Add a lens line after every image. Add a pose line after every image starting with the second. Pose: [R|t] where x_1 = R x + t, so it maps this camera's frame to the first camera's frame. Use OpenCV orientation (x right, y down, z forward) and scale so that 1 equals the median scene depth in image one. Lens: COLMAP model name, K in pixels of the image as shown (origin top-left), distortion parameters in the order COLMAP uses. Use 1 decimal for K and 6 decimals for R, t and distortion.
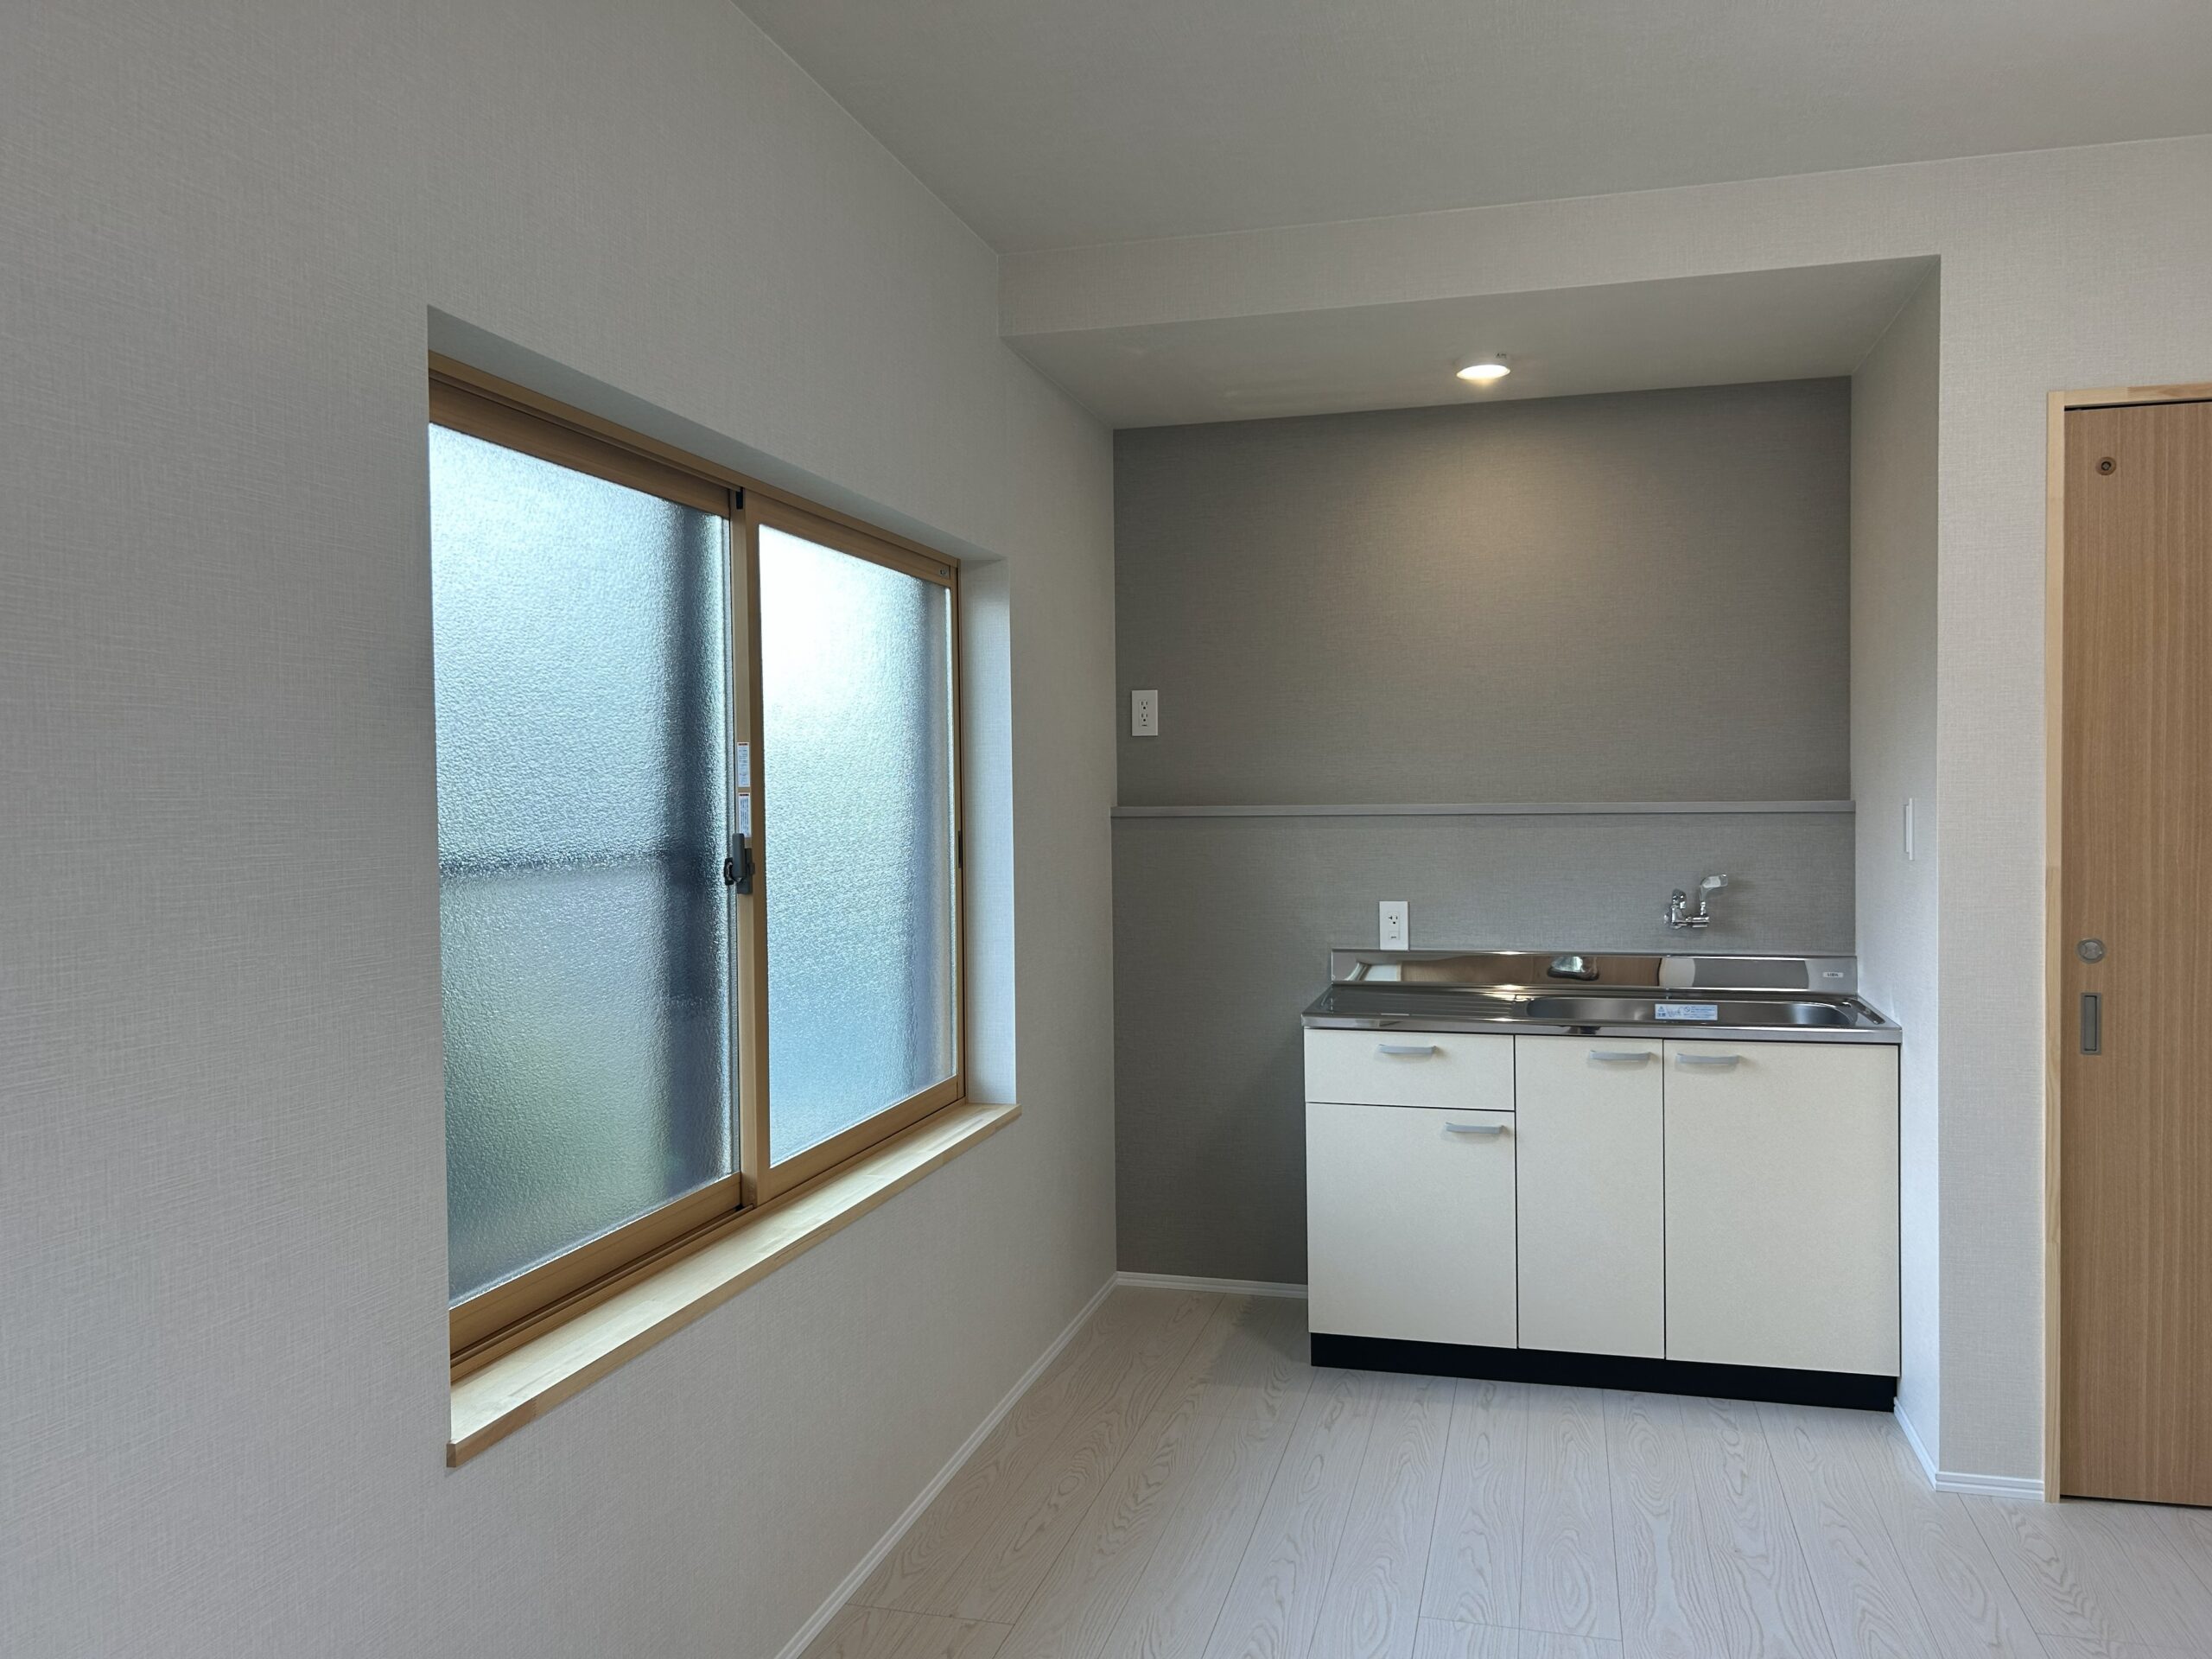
lens RADIAL K [[1701.4, 0, 1106.0], [0, 1701.4, 829.5], [0, 0, 1]] dist [0.095326, -0.151683]
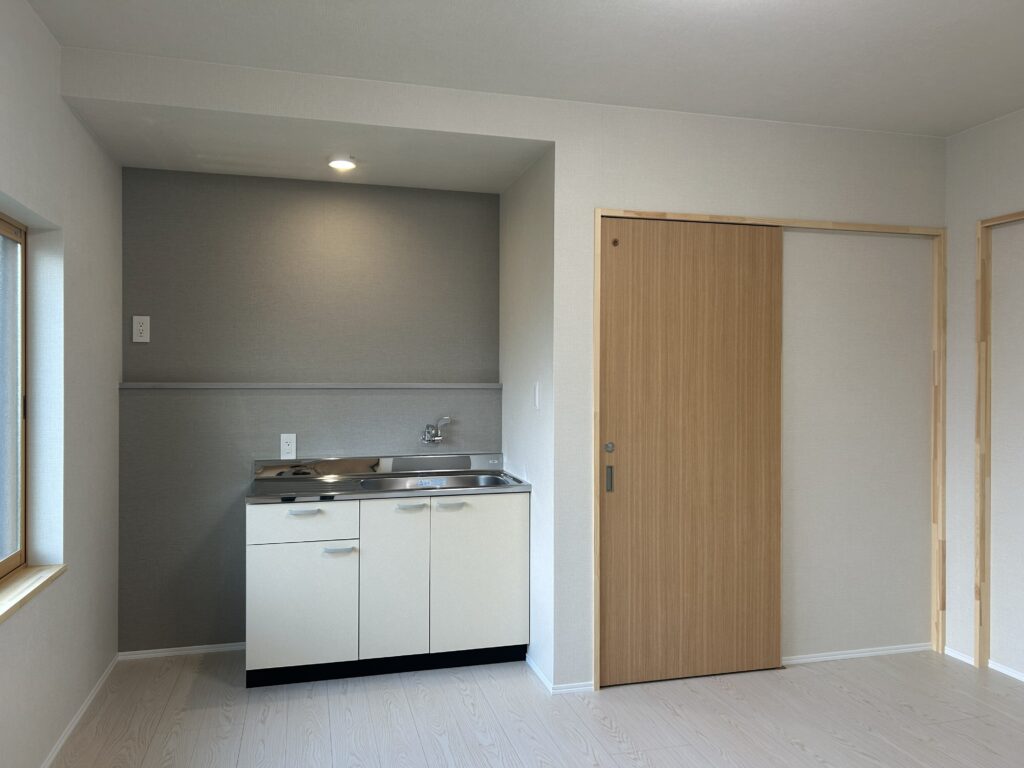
lens RADIAL K [[771.1, 0, 512.0], [0, 771.1, 384.0], [0, 0, 1]] dist [0.070041, -0.094516]
pose [[0.859273, 0.011312, 0.511392, -0.069136], [-0.001256, 0.999799, -0.020004, 0.003946], [-0.511516, 0.016546, 0.859115, 0.140377]]
